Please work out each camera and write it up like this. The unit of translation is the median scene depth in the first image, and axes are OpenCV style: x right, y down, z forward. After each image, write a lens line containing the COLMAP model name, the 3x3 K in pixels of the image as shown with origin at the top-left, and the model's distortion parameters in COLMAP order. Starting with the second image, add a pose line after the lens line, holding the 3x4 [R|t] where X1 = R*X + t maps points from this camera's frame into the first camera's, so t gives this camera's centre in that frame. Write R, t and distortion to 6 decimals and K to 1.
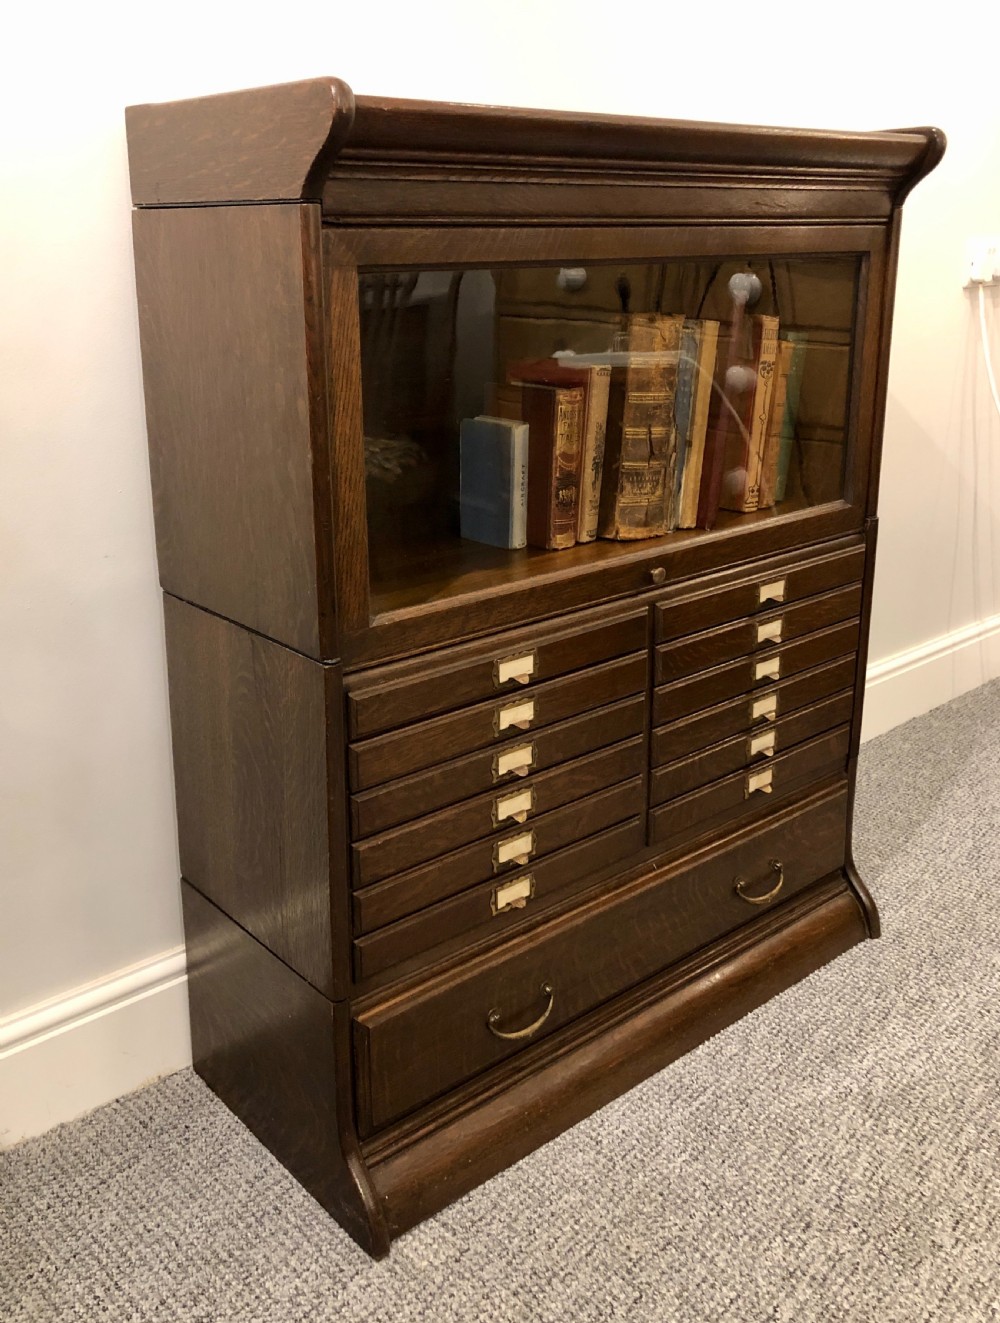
lens RADIAL K [[1241.9, 0, 463.5], [0, 1241.9, 568.7], [0, 0, 1]] dist [0.015580, 0.000000]
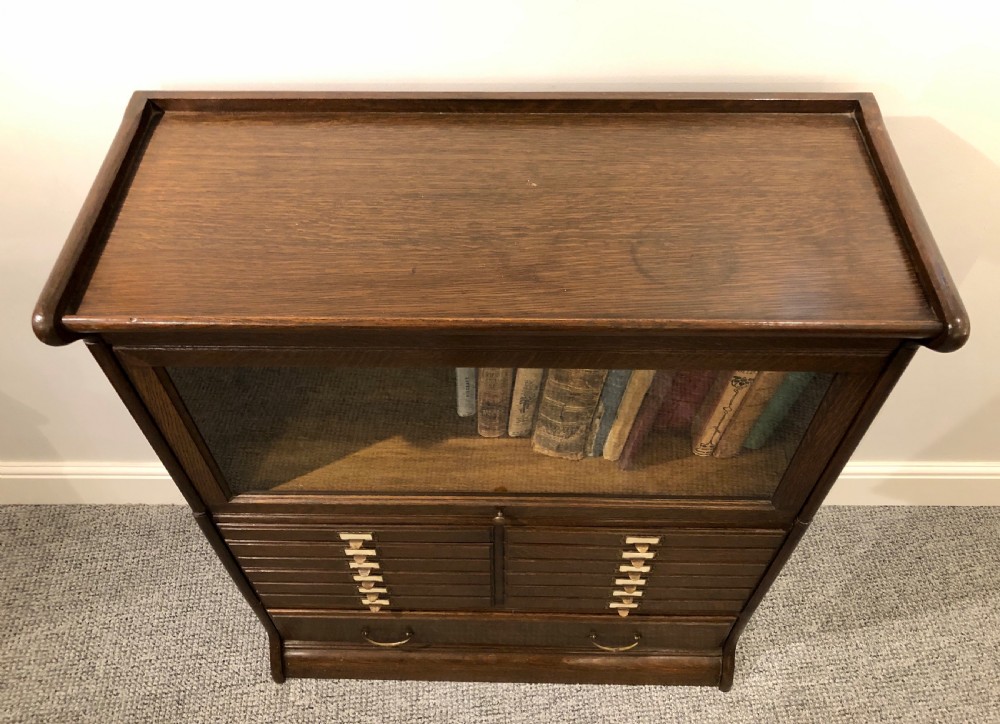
lens RADIAL K [[823.1, 0, 487.9], [0, 823.1, 347.5], [0, 0, 1]] dist [0.030336, -0.016204]
pose [[0.751293, 0.513286, -0.414844, 0.395078], [-0.161514, 0.752467, 0.638519, -0.644588], [0.639899, -0.412712, 0.648226, 0.495498]]
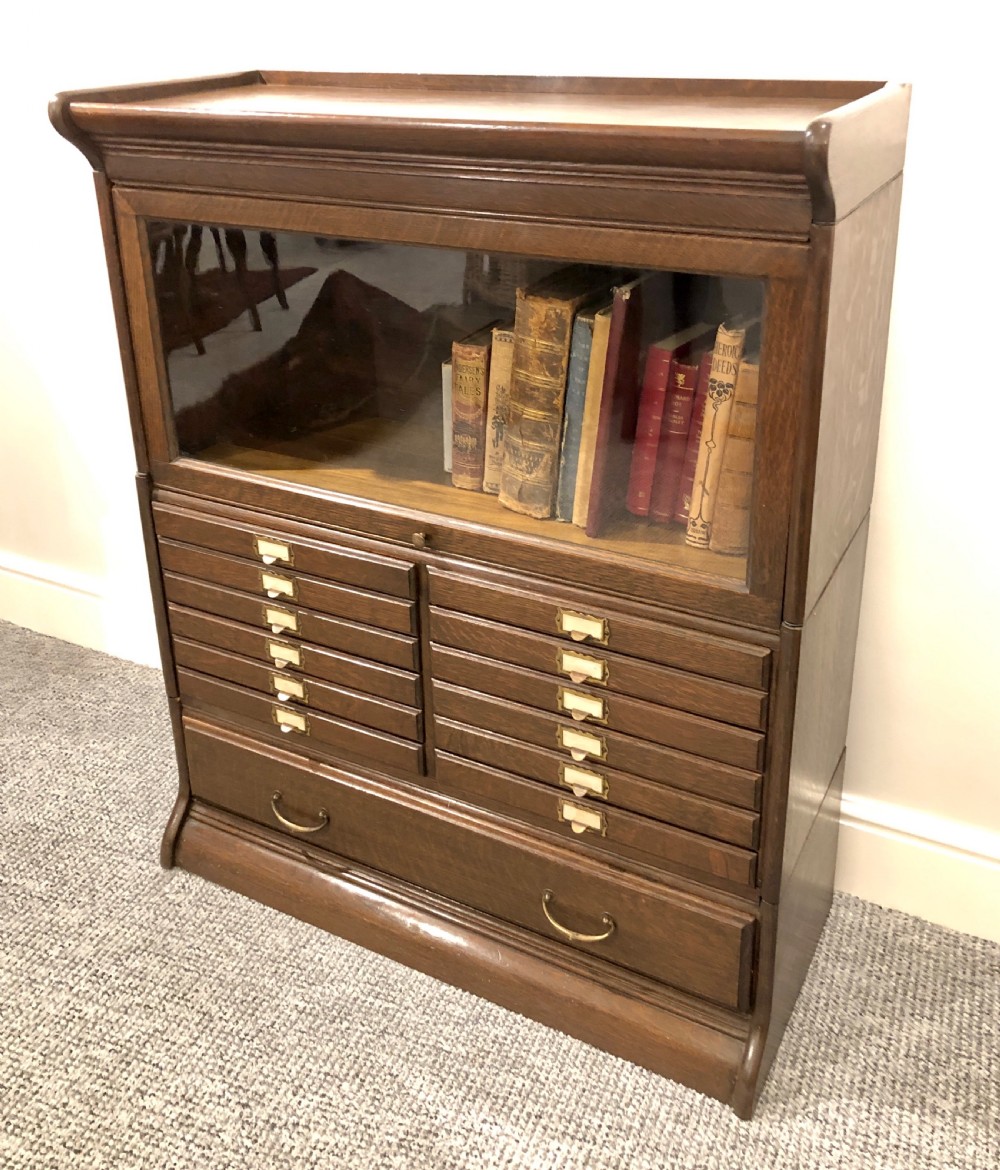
lens RADIAL K [[1158.3, 0, 498.2], [0, 1158.3, 428.3], [0, 0, 1]] dist [0.005724, 0.000000]
pose [[0.363982, 0.332471, -0.870046, 0.951291], [-0.226625, 0.937661, 0.263501, -0.337184], [0.903415, 0.101265, 0.416638, 0.627086]]
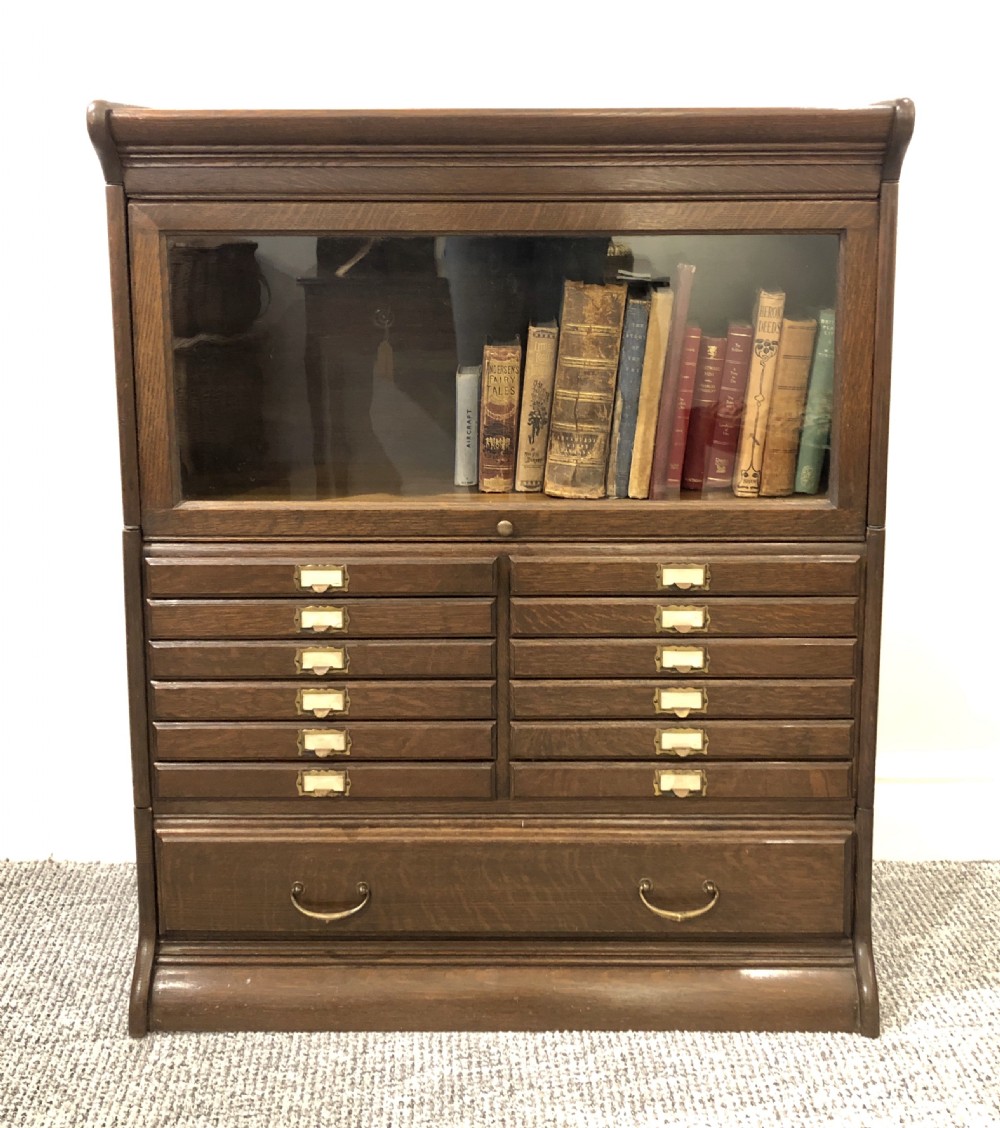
lens RADIAL K [[1290.2, 0, 525.5], [0, 1290.2, 363.5], [0, 0, 1]] dist [0.000773, 0.000000]
pose [[0.760085, 0.098249, -0.642353, 0.820036], [-0.173985, 0.983183, -0.055494, -0.070581], [0.626099, 0.153940, 0.764397, 0.158948]]
